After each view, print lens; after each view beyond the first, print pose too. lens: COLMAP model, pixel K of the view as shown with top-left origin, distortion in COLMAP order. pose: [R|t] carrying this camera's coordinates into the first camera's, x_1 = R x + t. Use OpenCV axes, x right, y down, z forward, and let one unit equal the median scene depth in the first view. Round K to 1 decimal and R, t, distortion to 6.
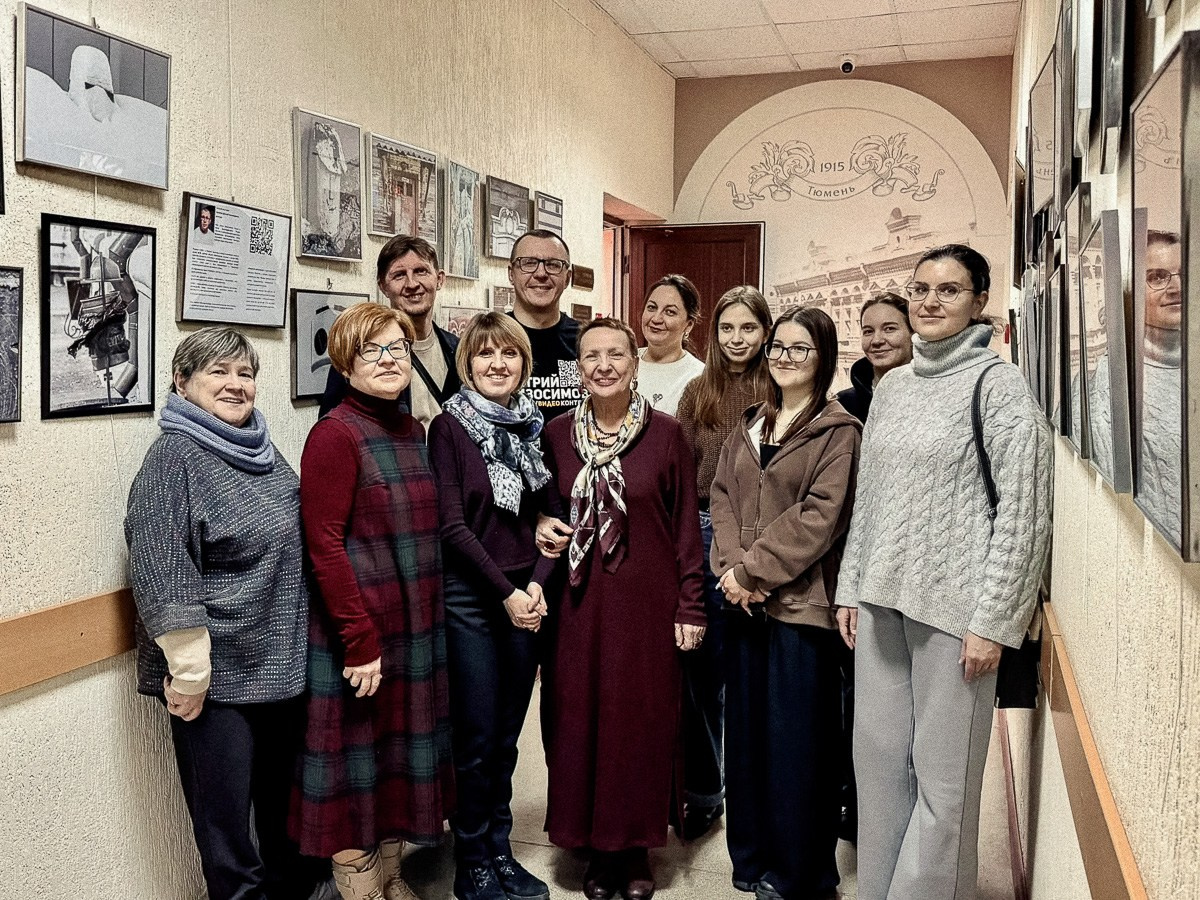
lens RADIAL K [[1195.2, 0, 584.5], [0, 1195.2, 465.0], [0, 0, 1]] dist [0.093594, -0.008639]
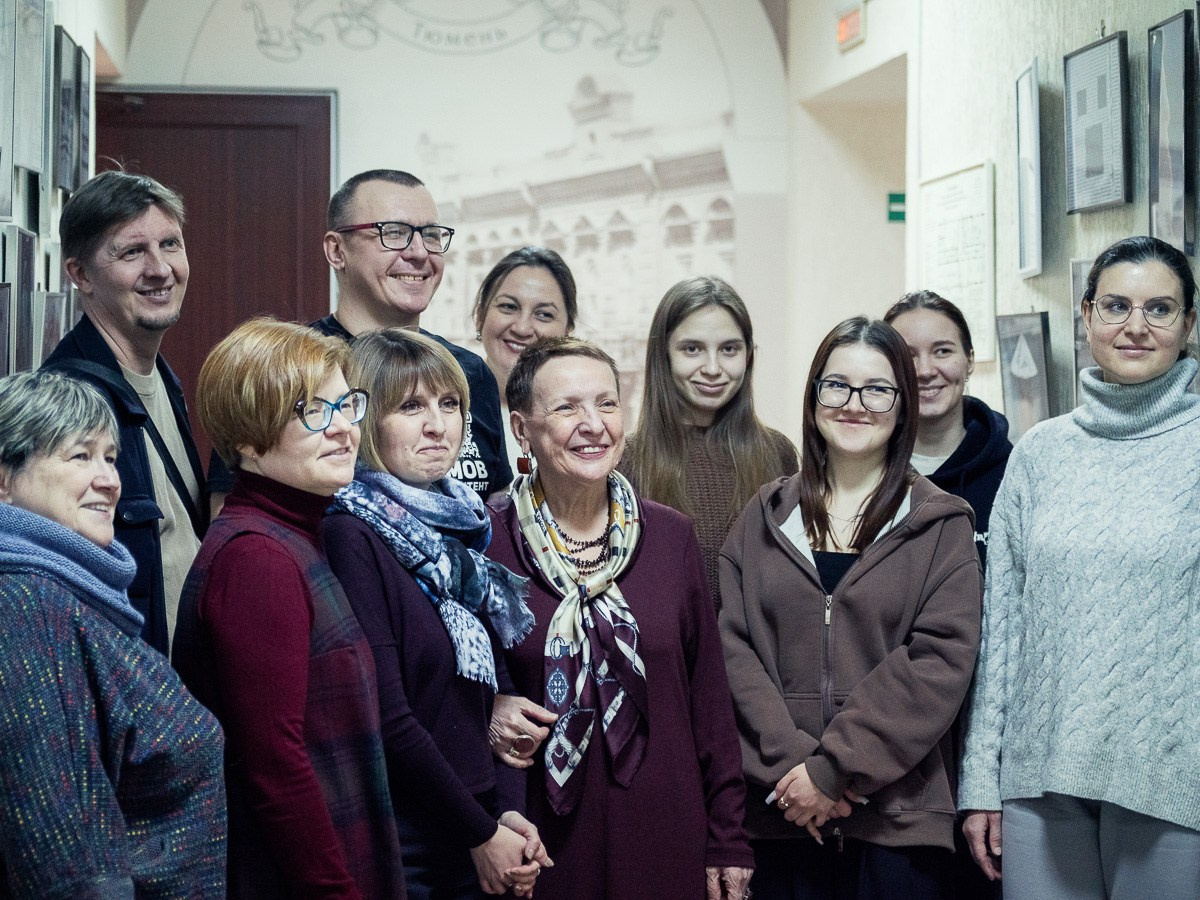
lens RADIAL K [[3390.1, 0, 600.0], [0, 3390.1, 450.0], [0, 0, 1]] dist [0.019993, -0.875288]
pose [[0.869389, -0.019936, 0.493726, -0.787723], [0.041701, 0.998581, -0.033108, -0.016778], [-0.492366, 0.049373, 0.868987, -0.408909]]
